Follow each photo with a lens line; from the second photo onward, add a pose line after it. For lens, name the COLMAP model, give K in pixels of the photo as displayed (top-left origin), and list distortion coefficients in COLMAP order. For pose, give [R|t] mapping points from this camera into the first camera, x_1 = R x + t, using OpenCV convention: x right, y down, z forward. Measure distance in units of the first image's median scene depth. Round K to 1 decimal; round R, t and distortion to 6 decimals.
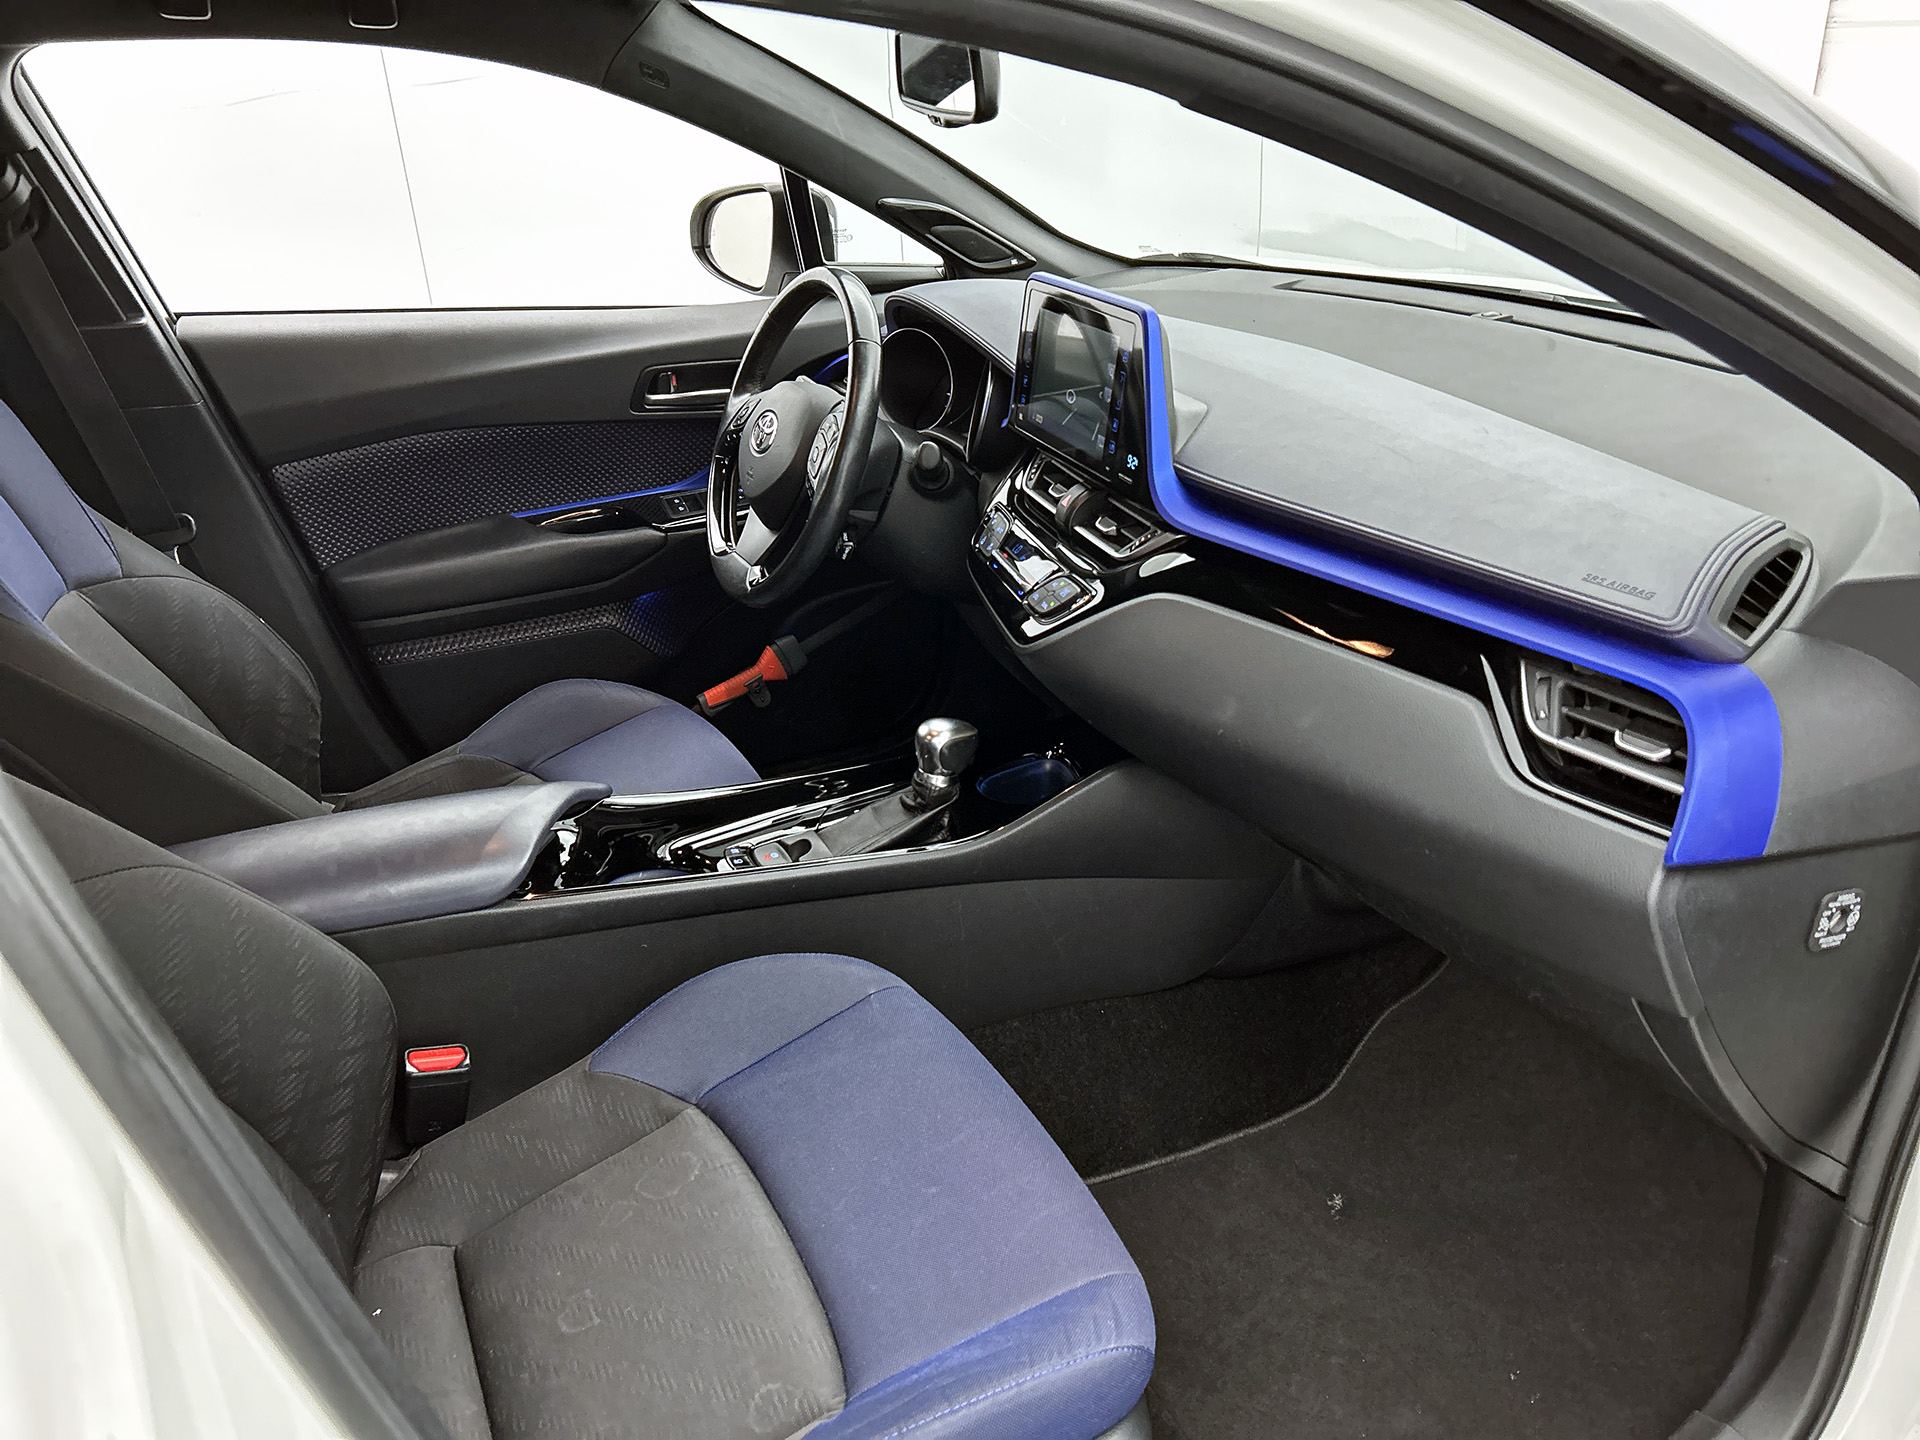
lens RADIAL K [[1435.8, 0, 960.0], [0, 1435.8, 720.0], [0, 0, 1]] dist [0.046428, -0.059367]
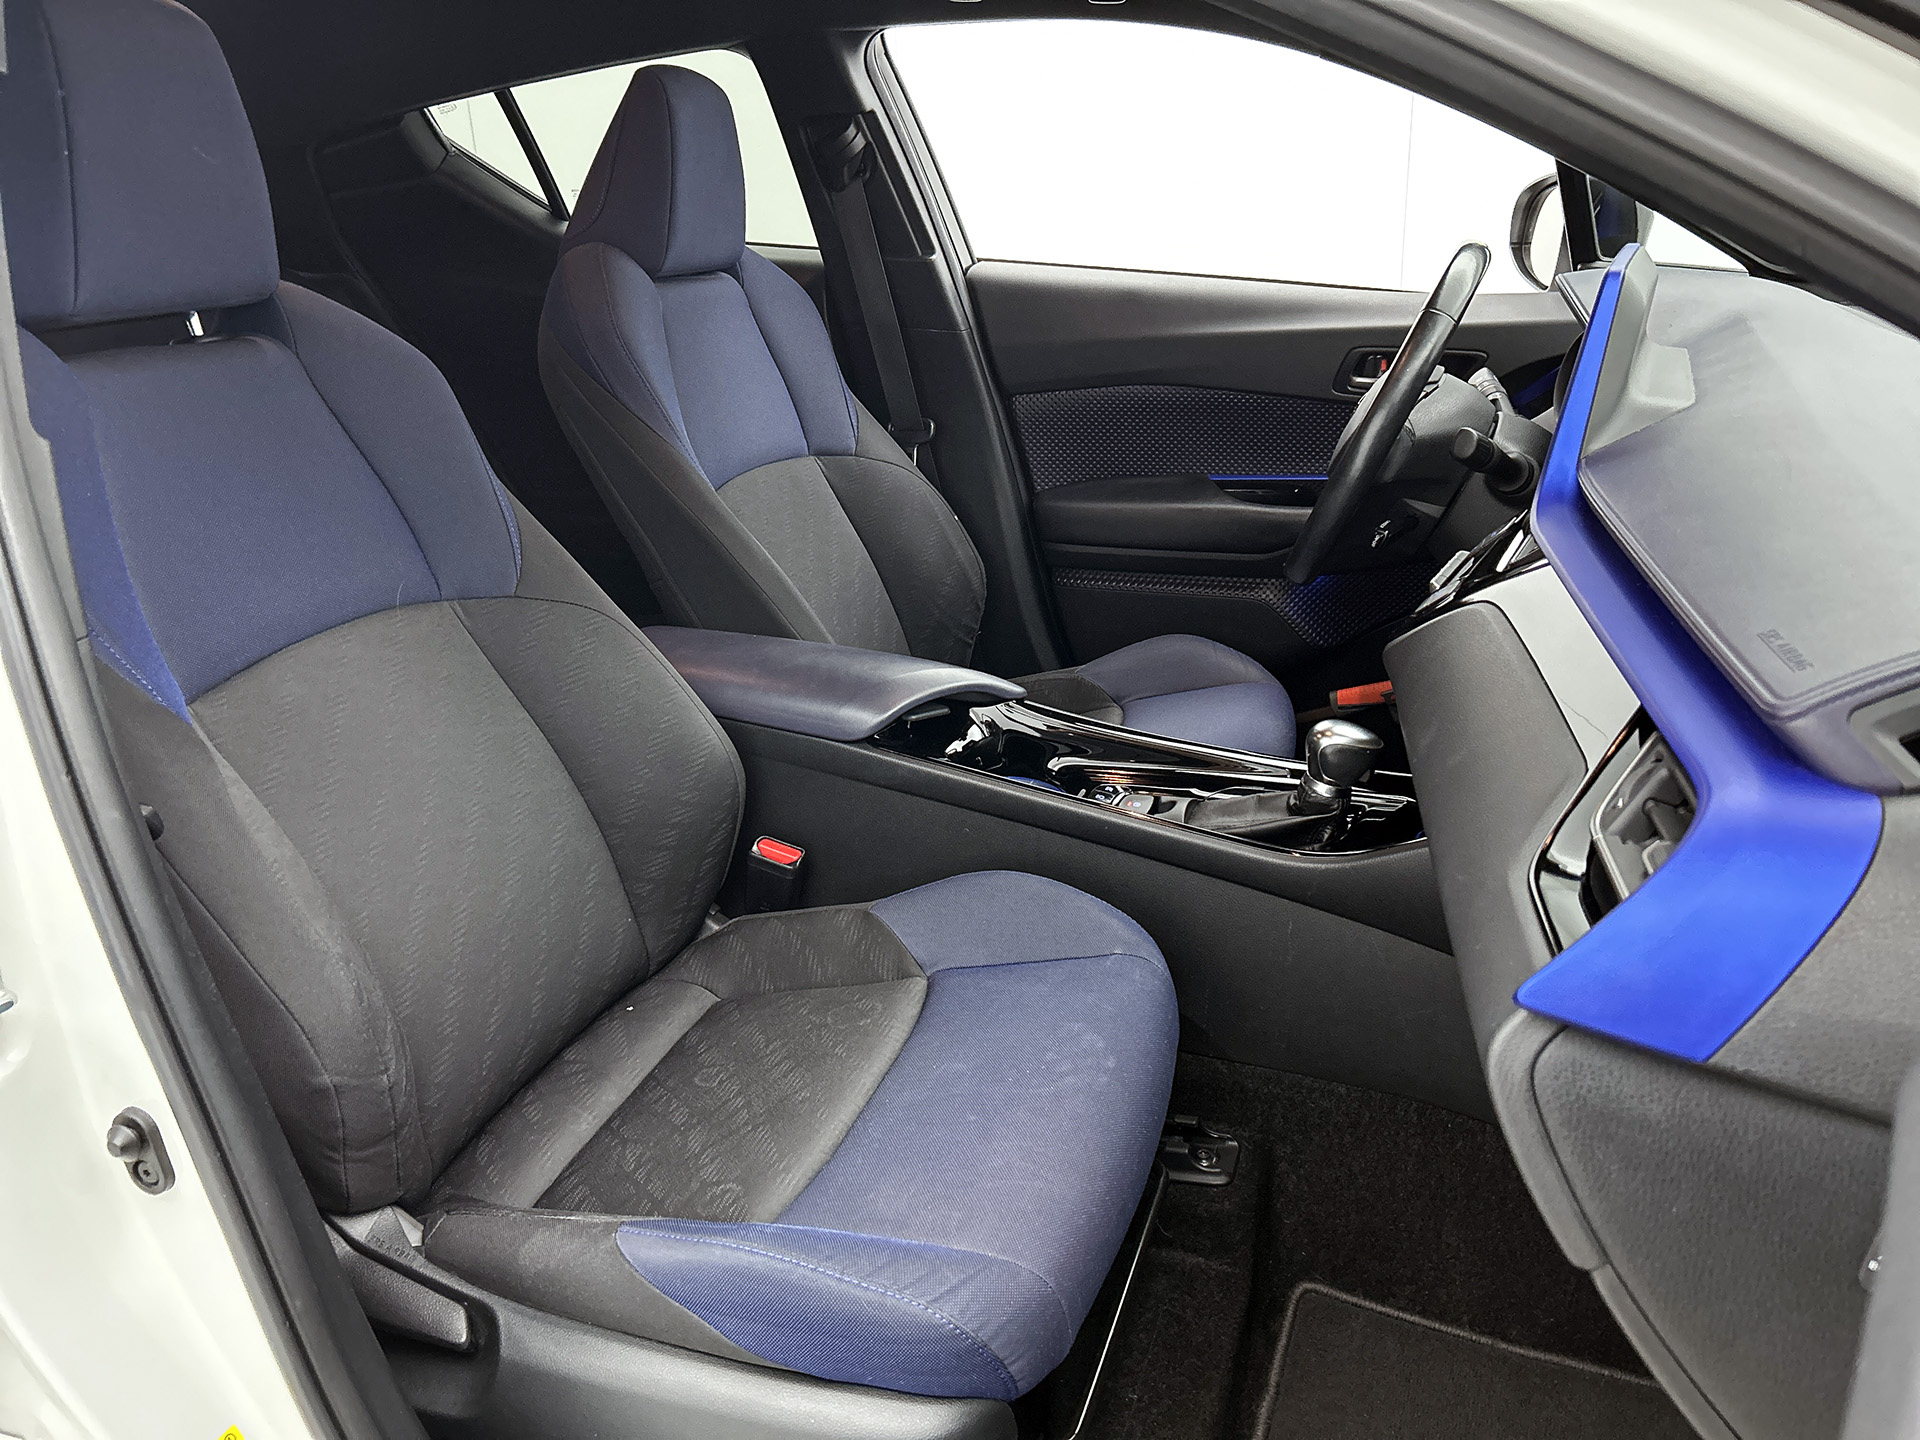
lens RADIAL K [[1435.8, 0, 960.0], [0, 1435.8, 720.0], [0, 0, 1]] dist [0.046428, -0.059367]
pose [[0.698071, 0.266910, -0.664421, 0.379891], [-0.291476, 0.953490, 0.076796, -0.001178], [0.654017, 0.140053, 0.743402, 0.160402]]
